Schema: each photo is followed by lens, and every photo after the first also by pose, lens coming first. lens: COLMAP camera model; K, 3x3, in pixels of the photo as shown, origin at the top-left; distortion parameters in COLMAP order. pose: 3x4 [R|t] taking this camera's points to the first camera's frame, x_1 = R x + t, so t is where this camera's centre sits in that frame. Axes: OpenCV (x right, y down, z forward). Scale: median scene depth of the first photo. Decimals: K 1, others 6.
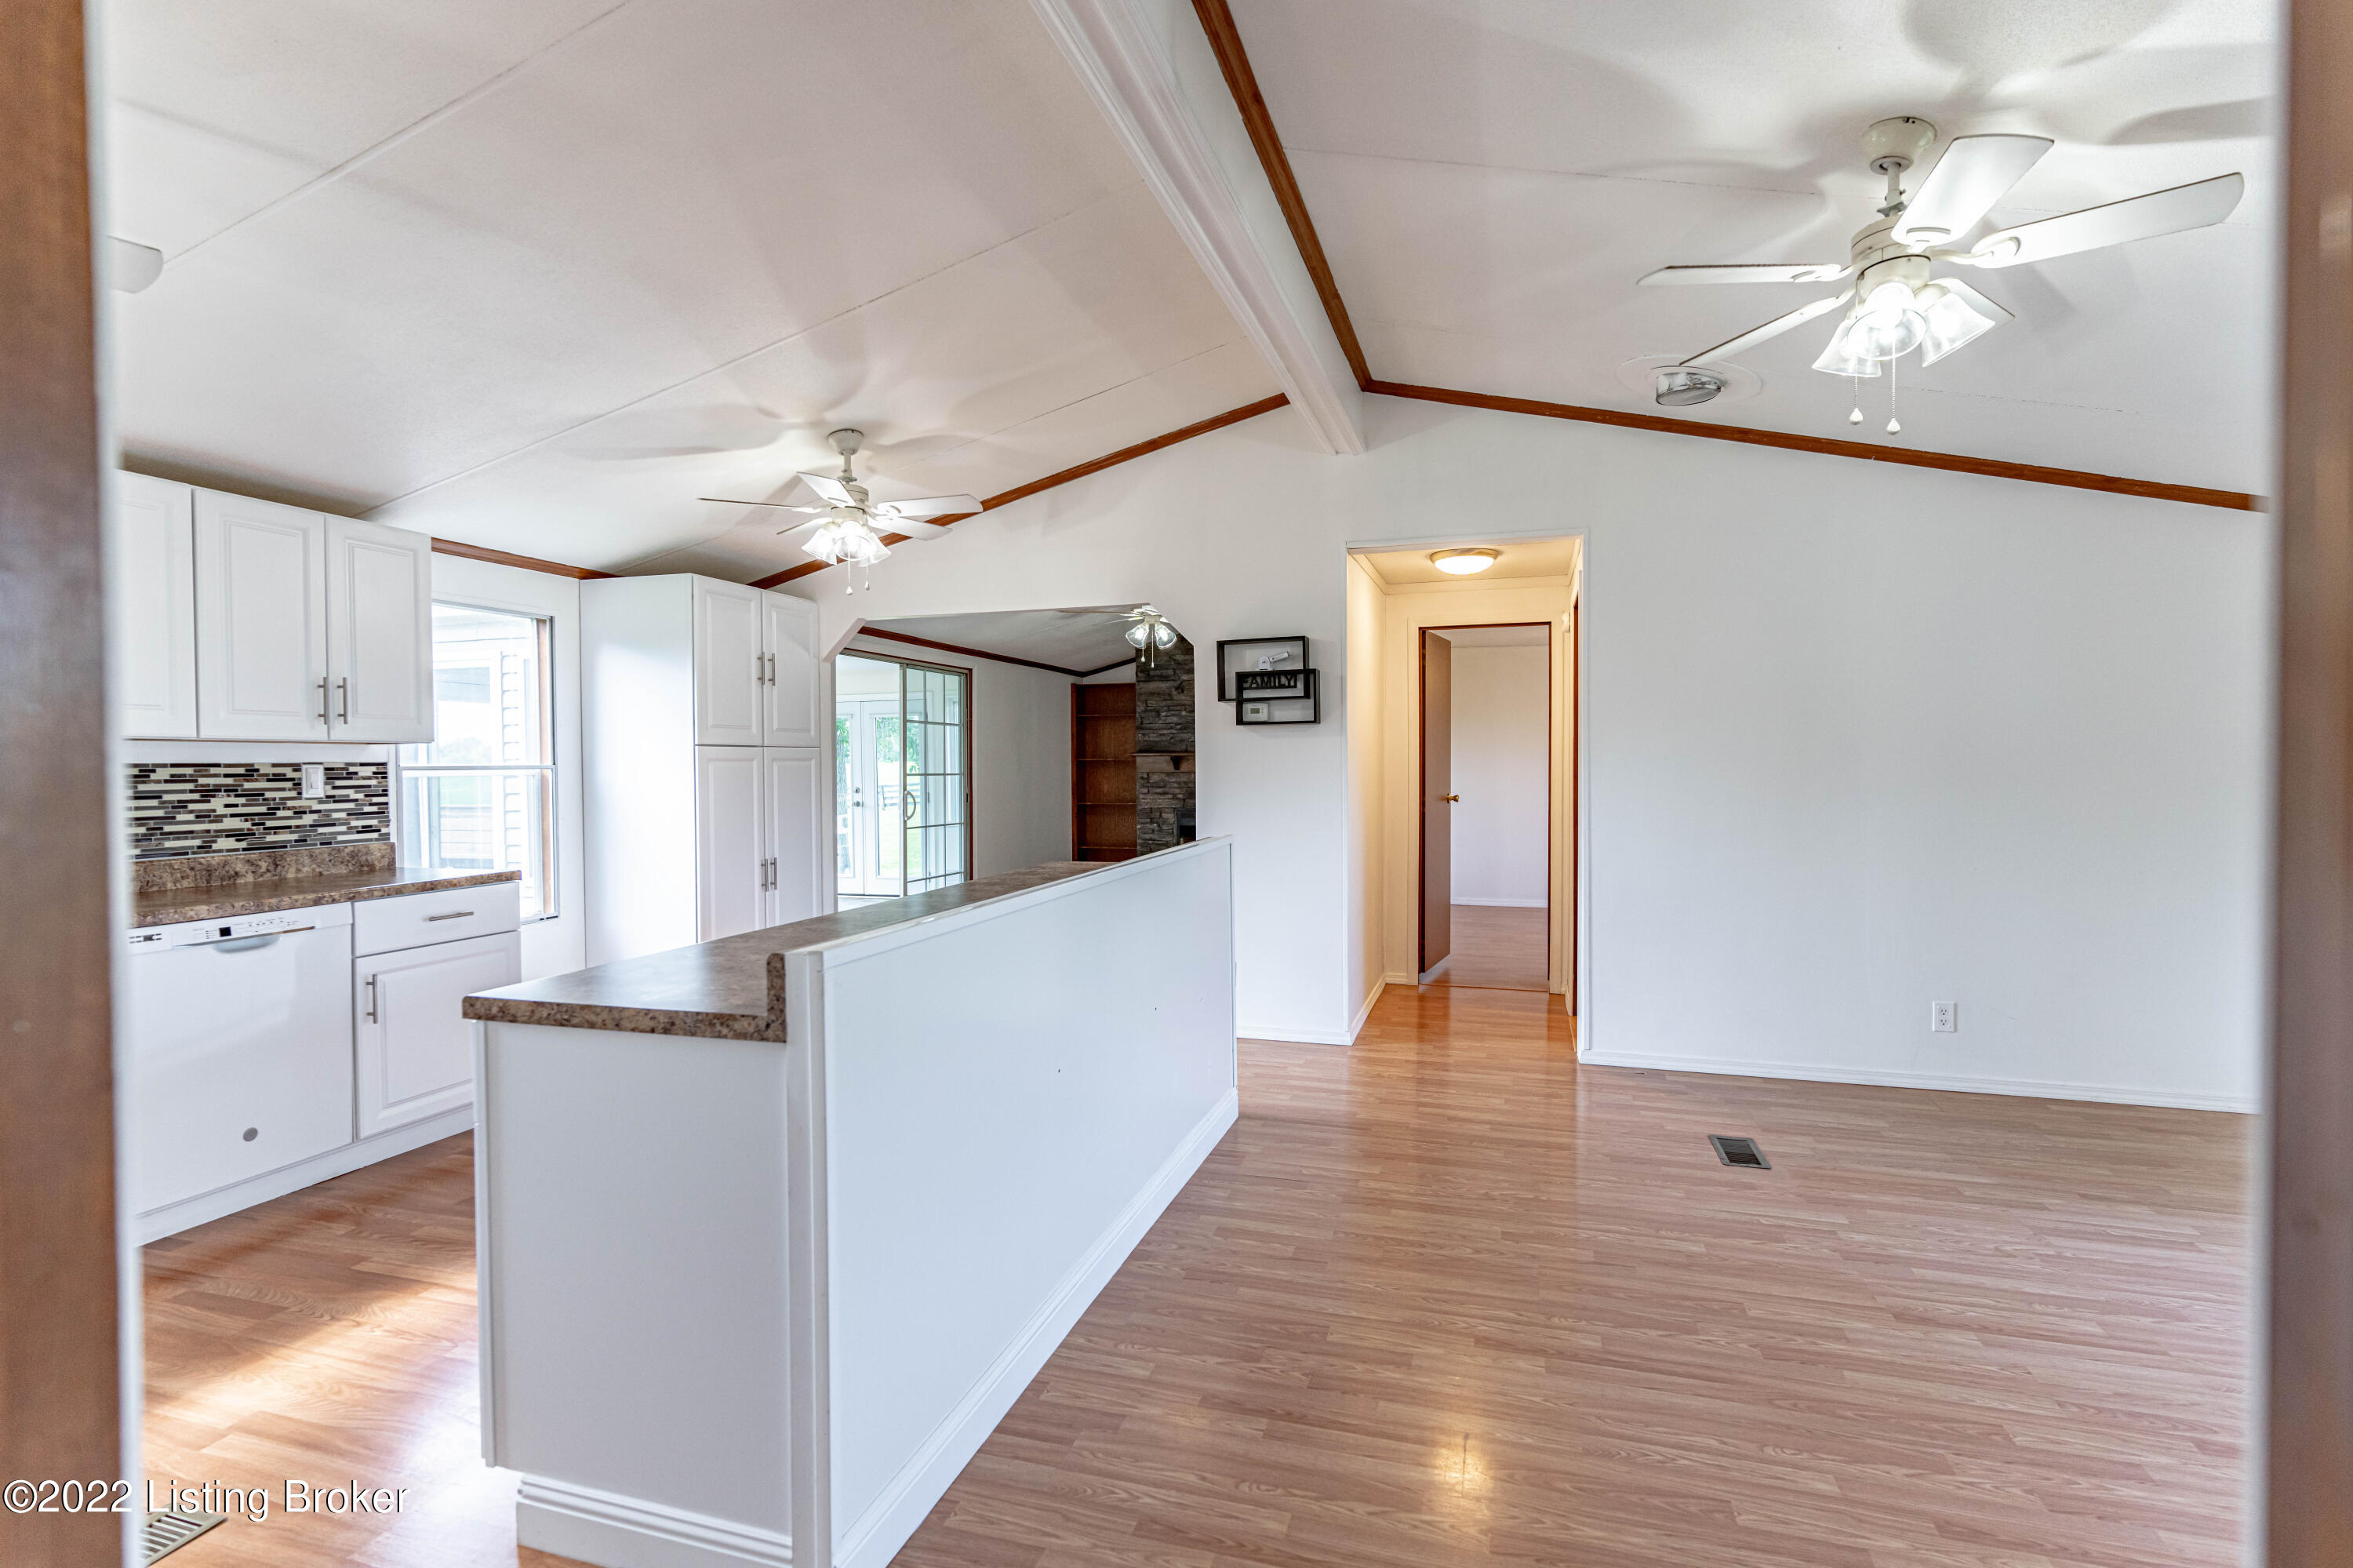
lens RADIAL K [[1133.4, 0, 1160.1], [0, 1133.4, 784.2], [0, 0, 1]] dist [0.005891, -0.001286]
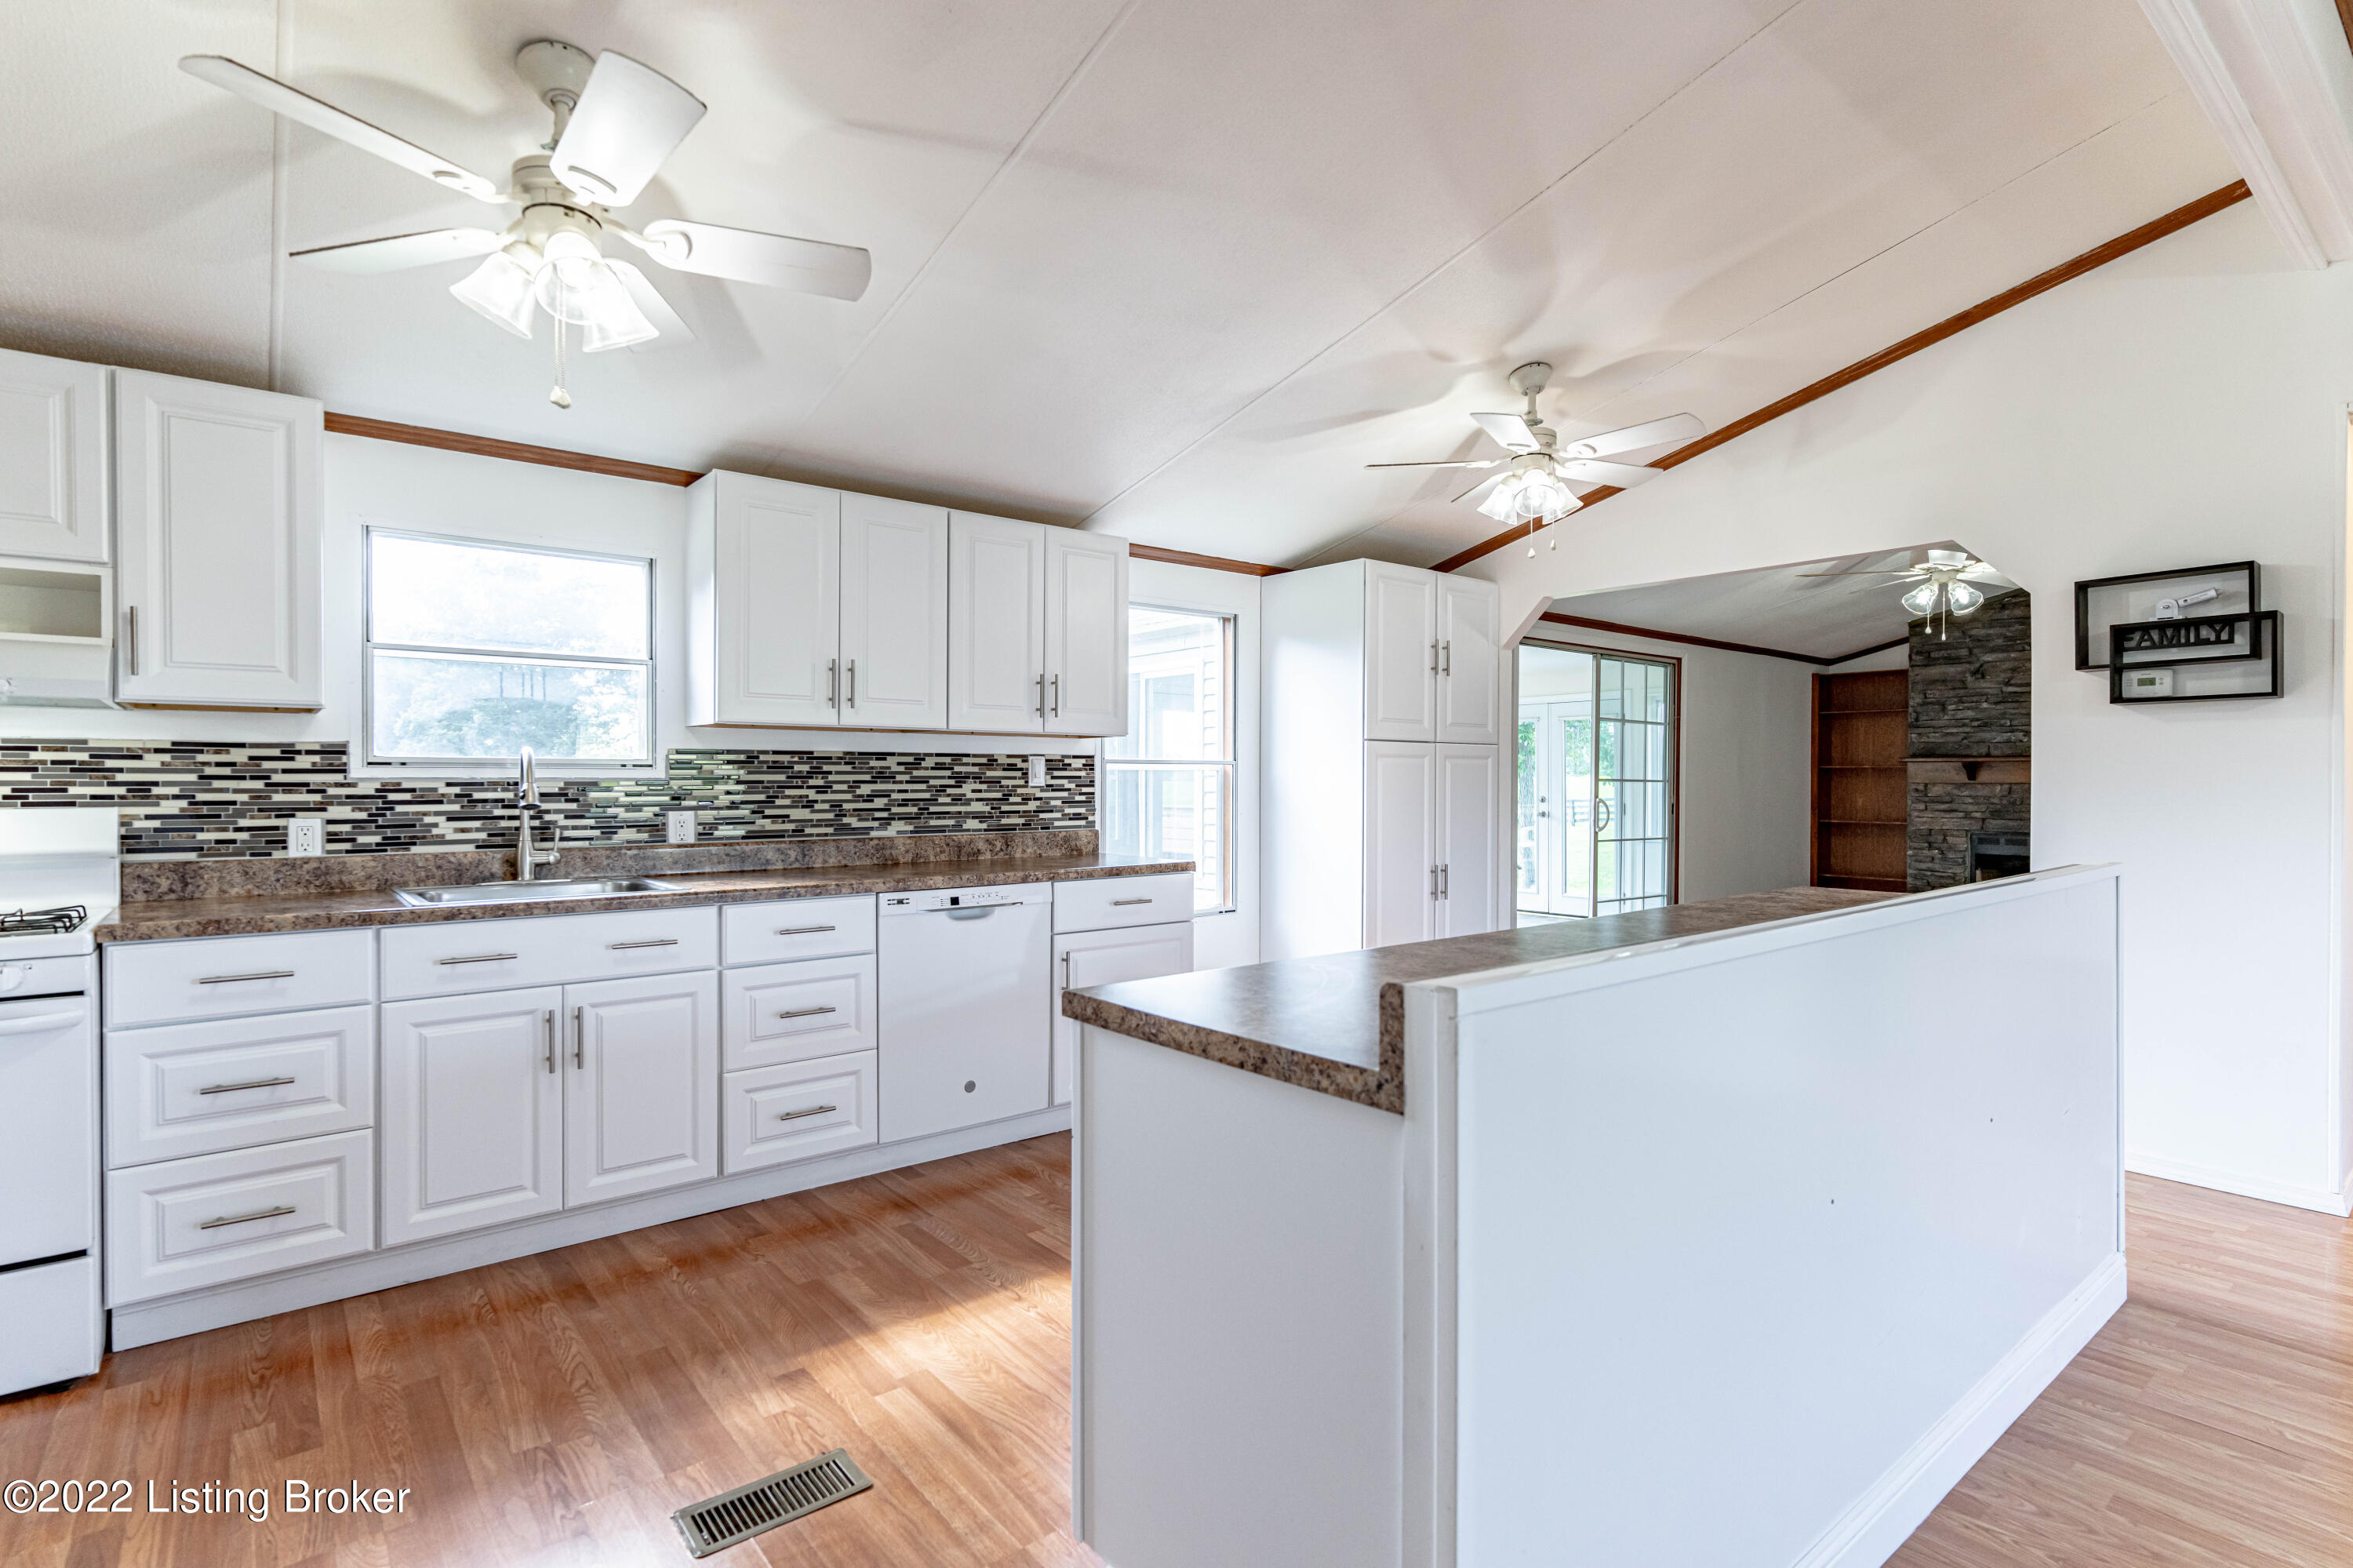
lens RADIAL K [[1133.4, 0, 1157.5], [0, 1133.4, 786.7], [0, 0, 1]] dist [0.005891, -0.001286]
pose [[0.829831, 0.014205, -0.557833, -0.030841], [-0.020202, 0.999785, -0.004593, 0.014785], [0.557648, 0.015080, 0.829940, 0.146292]]
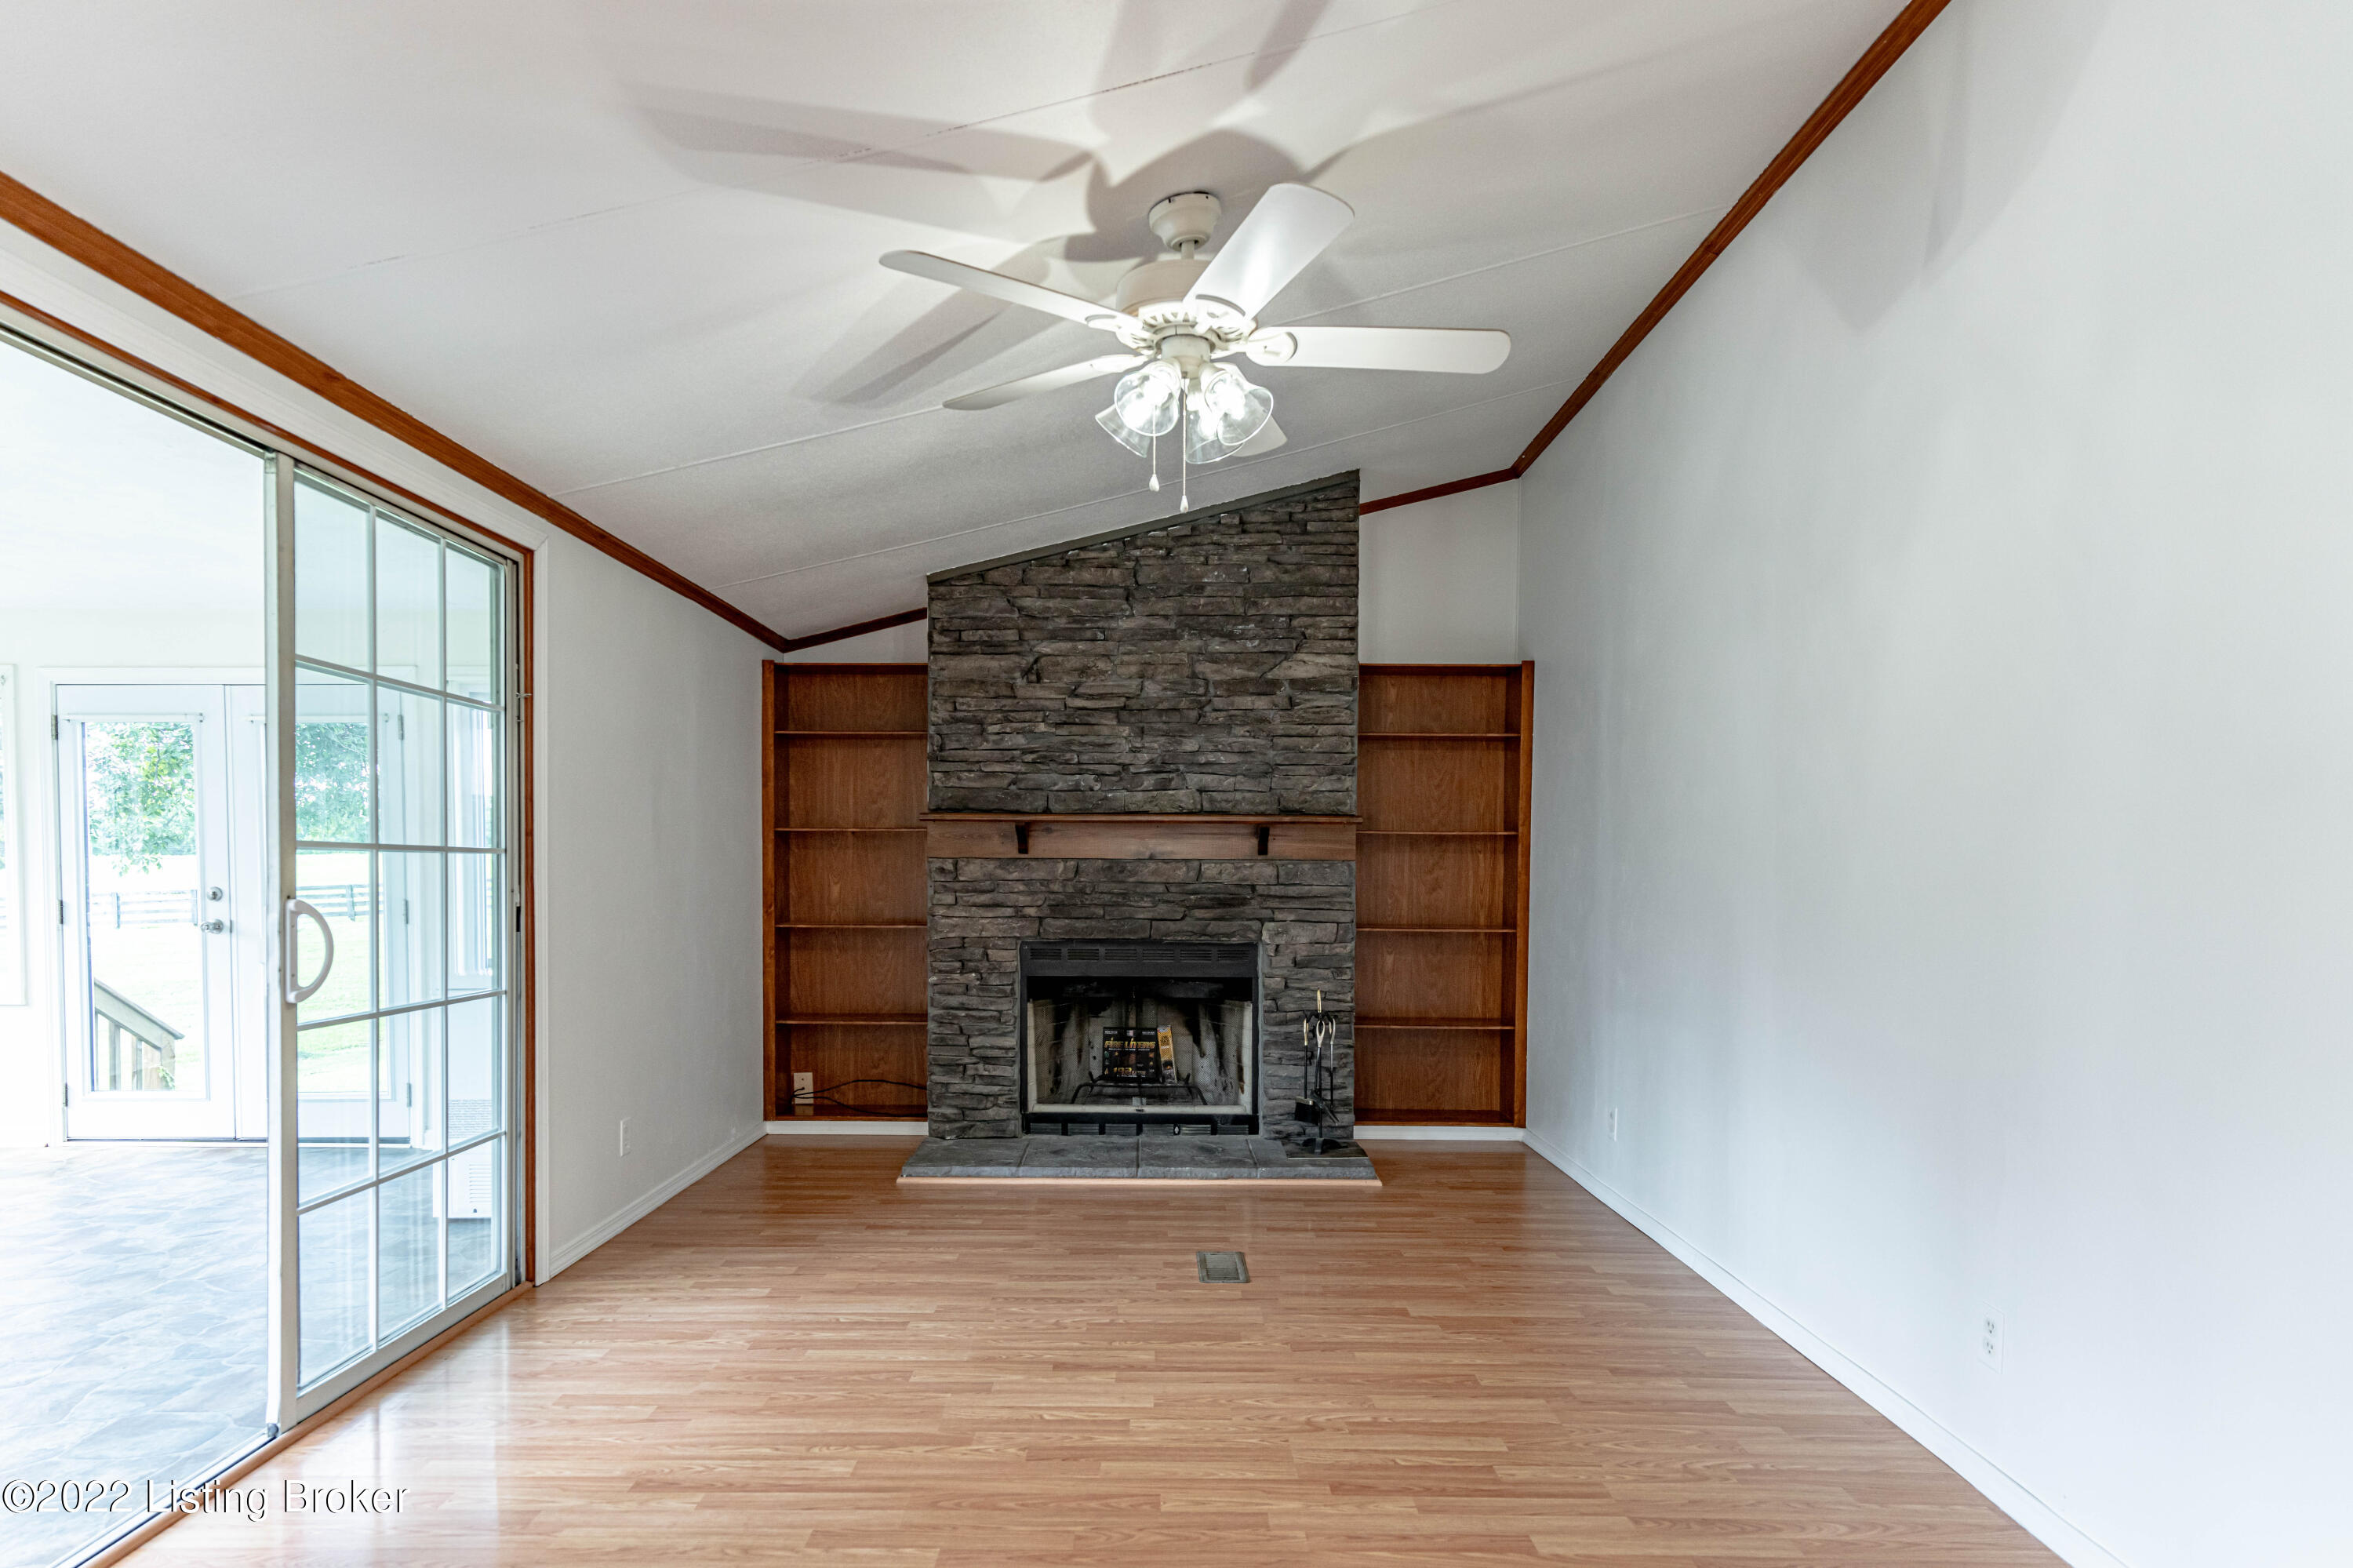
lens RADIAL K [[1263.6, 0, 1108.6], [0, 1263.6, 892.3], [0, 0, 1]] dist [0.034350, 0.000295]
pose [[0.960669, 0.006635, 0.277616, -0.216351], [-0.008192, 0.999957, 0.004448, 0.000679], [-0.277574, -0.006548, 0.960682, 1.188155]]
